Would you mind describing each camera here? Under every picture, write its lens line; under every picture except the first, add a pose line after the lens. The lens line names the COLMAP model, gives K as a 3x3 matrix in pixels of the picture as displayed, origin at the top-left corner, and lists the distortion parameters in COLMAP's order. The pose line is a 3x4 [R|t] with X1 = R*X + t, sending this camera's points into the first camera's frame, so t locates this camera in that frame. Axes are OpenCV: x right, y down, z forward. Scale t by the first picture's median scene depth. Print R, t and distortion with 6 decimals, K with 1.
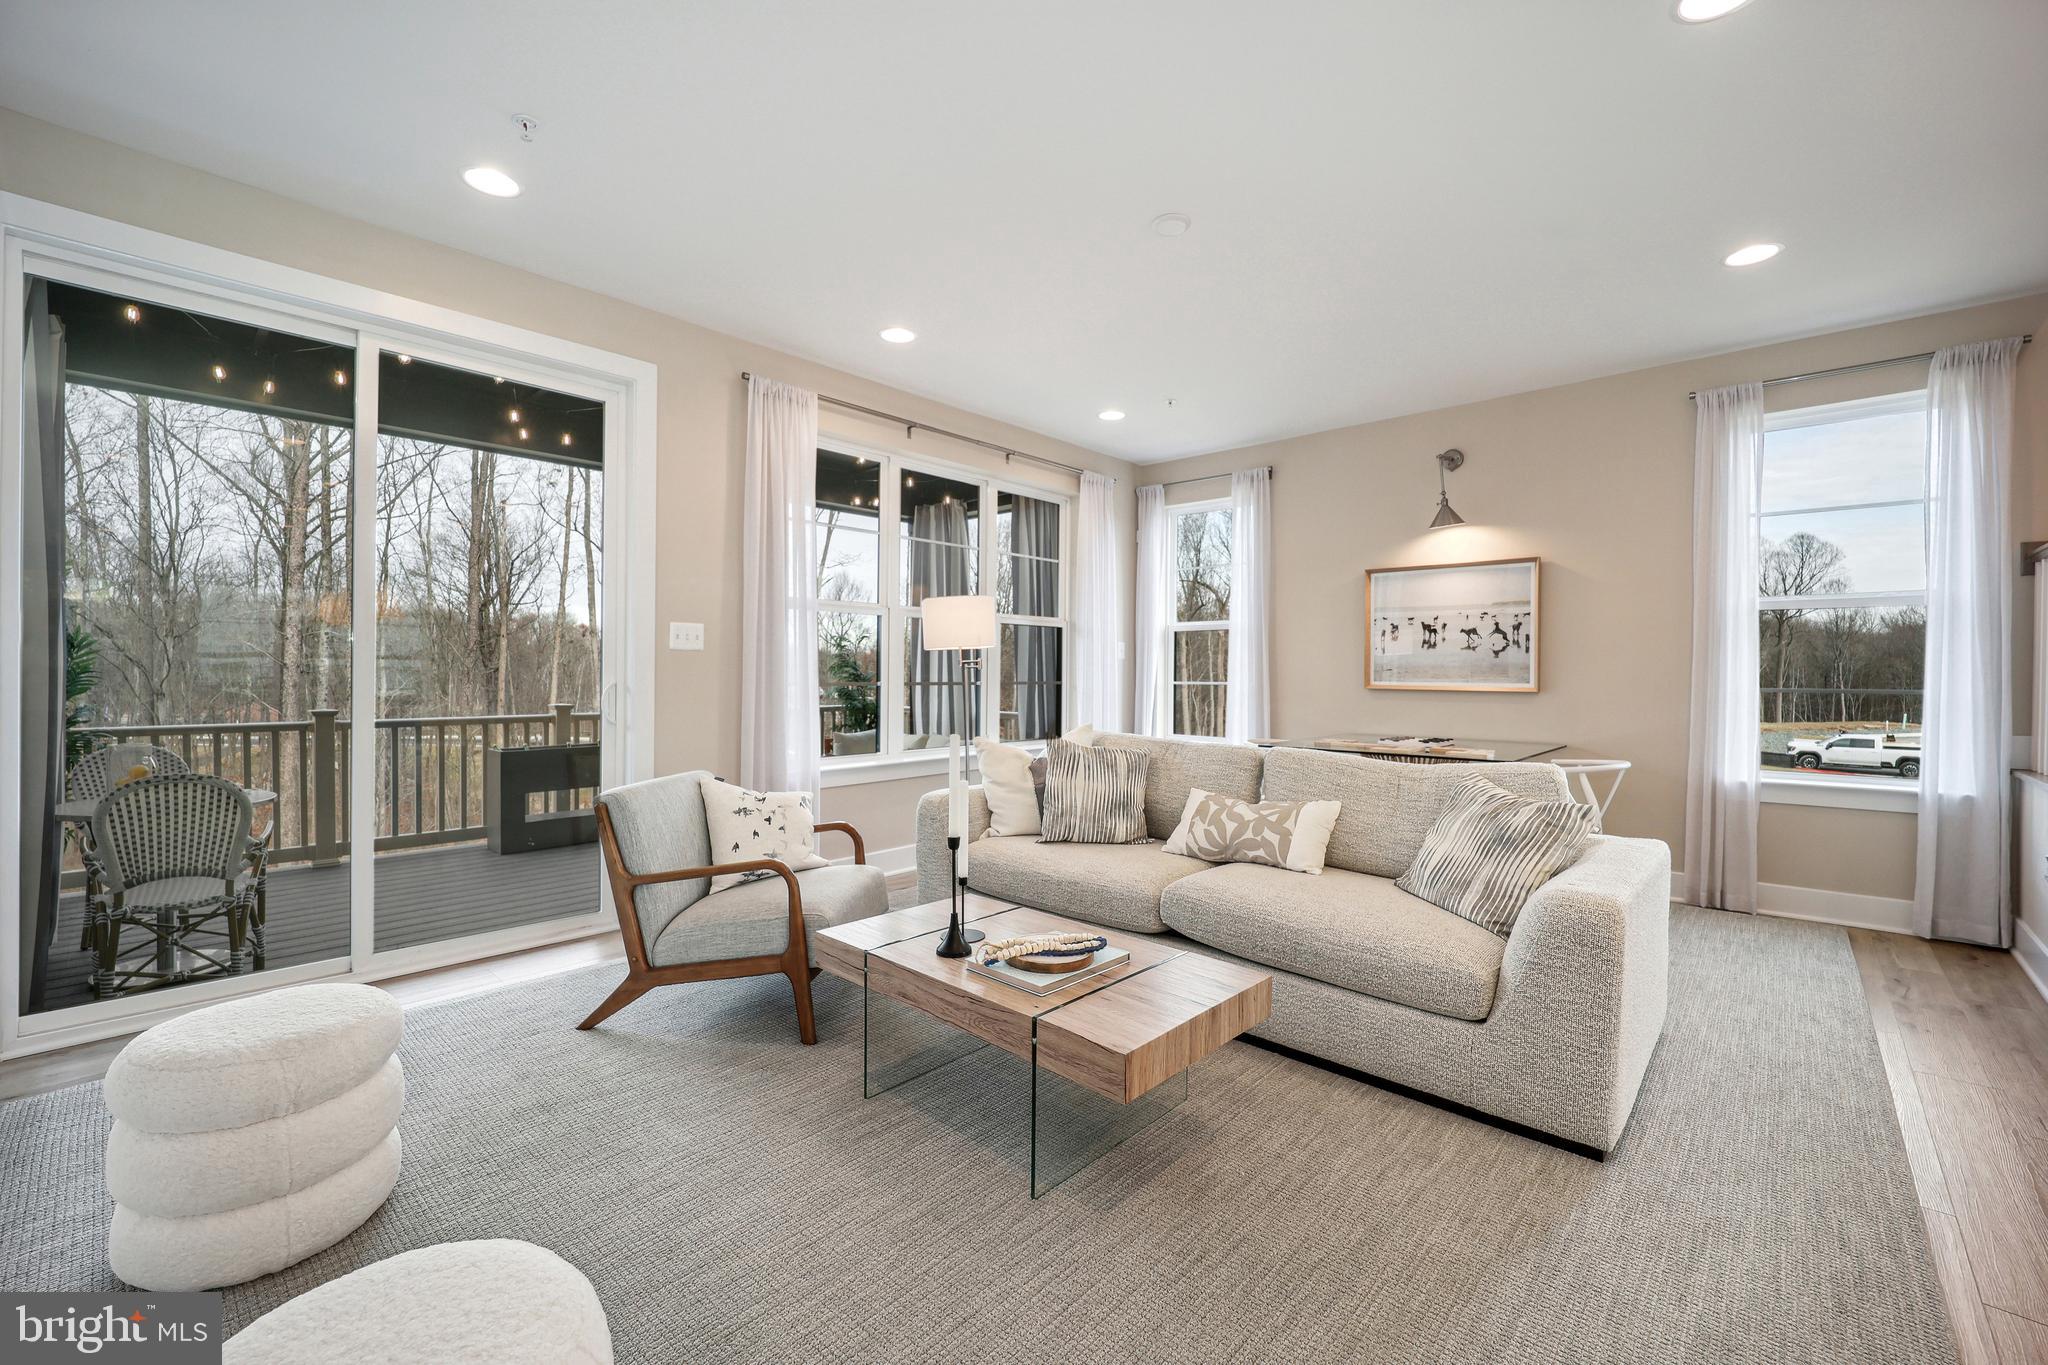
lens RADIAL K [[842.9, 0, 1021.3], [0, 842.9, 679.3], [0, 0, 1]] dist [-0.017037, -0.000259]
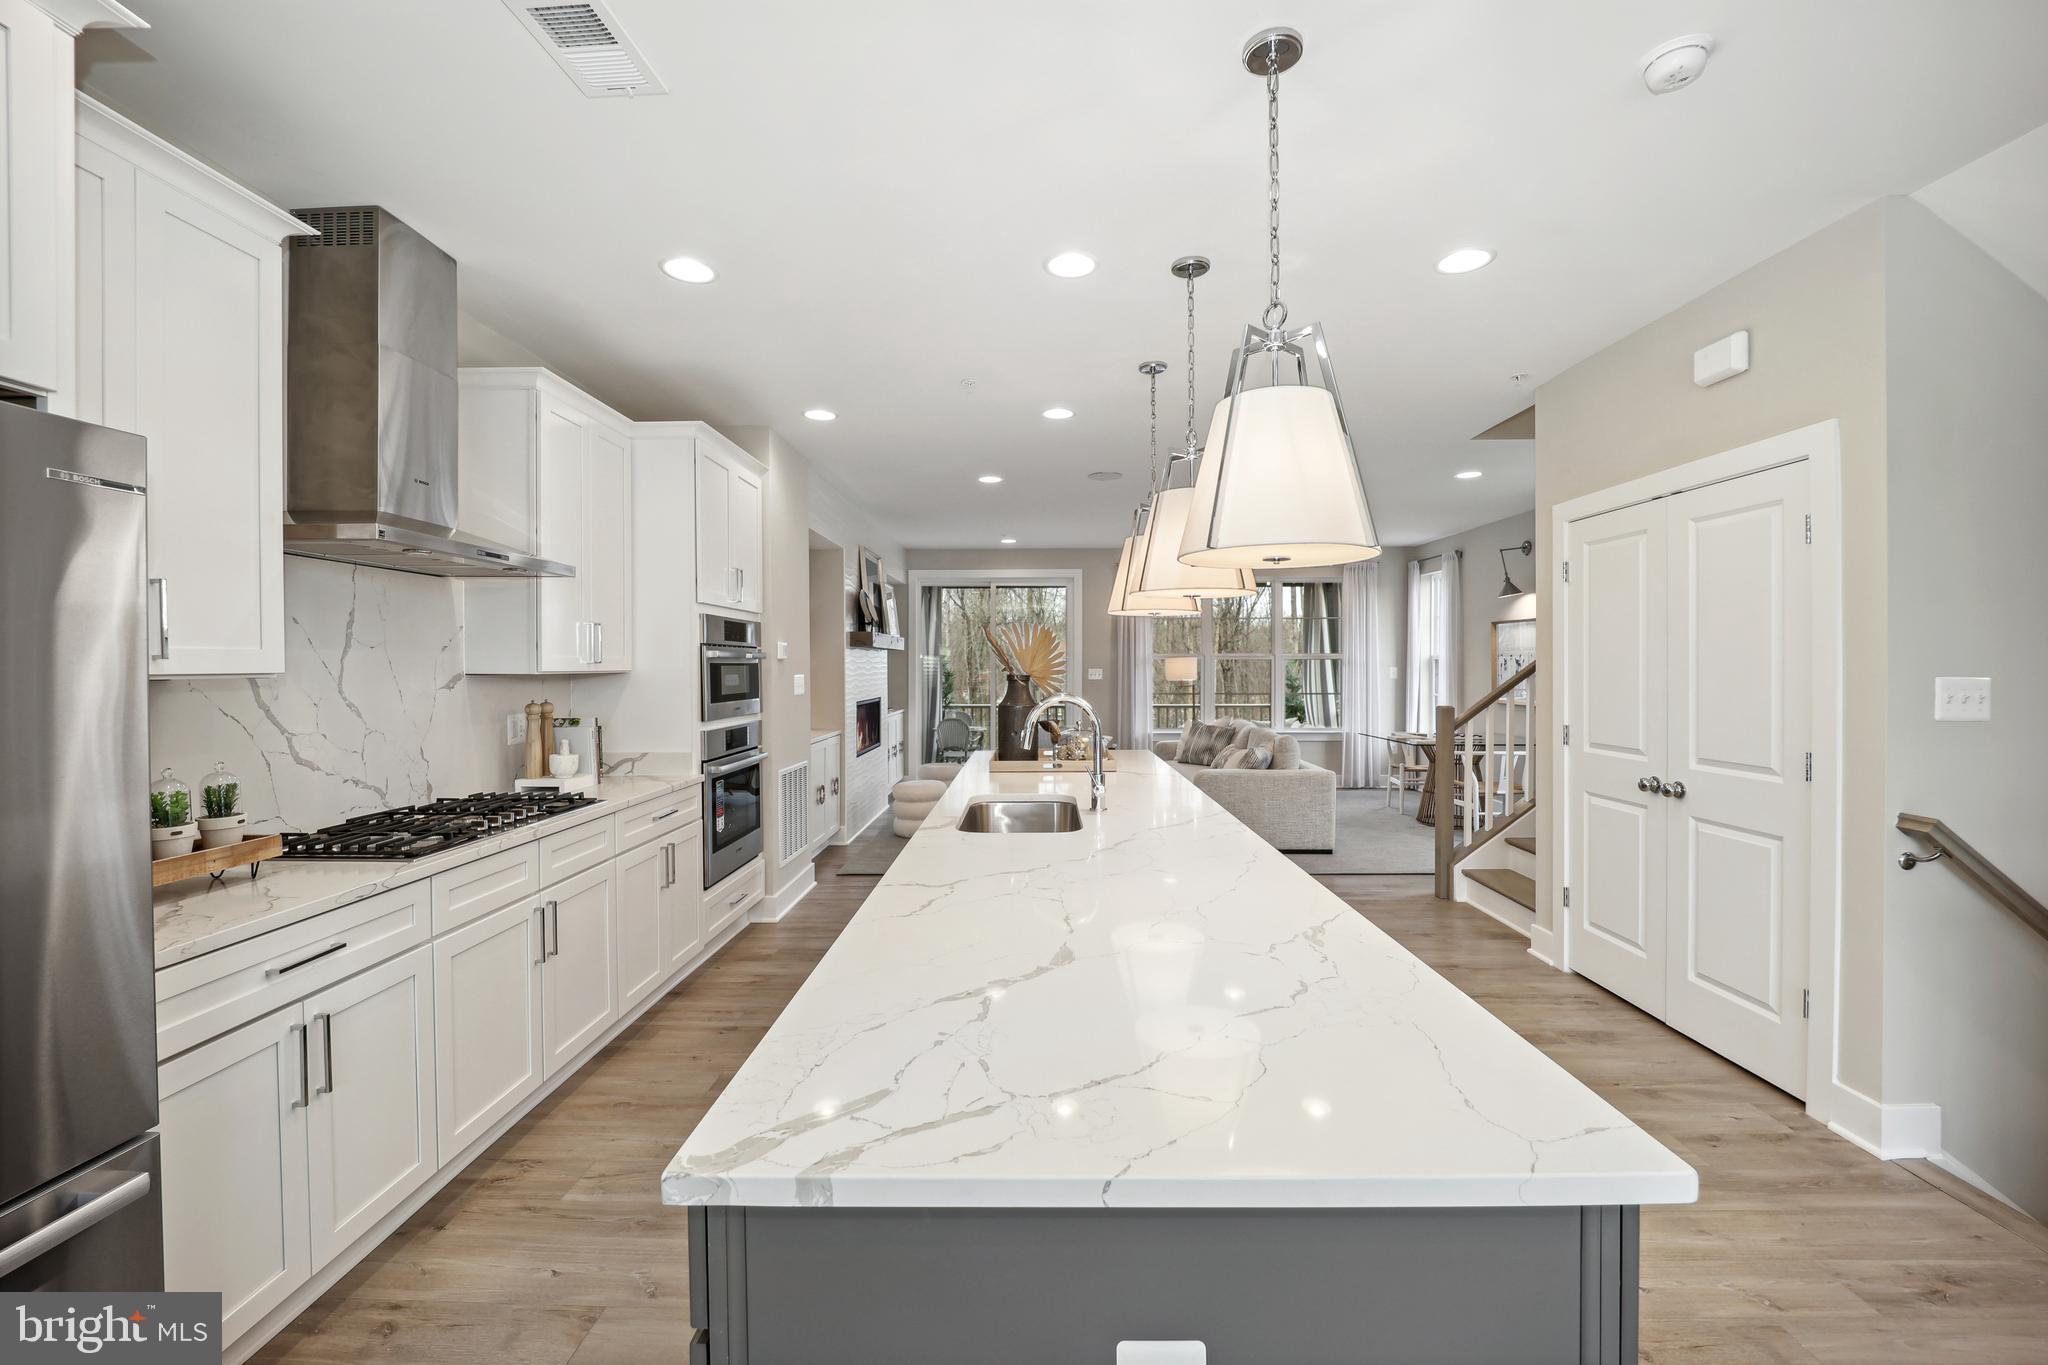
lens RADIAL K [[842.9, 0, 1021.3], [0, 842.9, 679.3], [0, 0, 1]] dist [-0.017037, -0.000259]
pose [[0.656234, 0.006324, -0.754531, 1.121351], [-0.001319, 0.999973, 0.007235, -0.045332], [0.754556, -0.003753, 0.656225, -0.670173]]
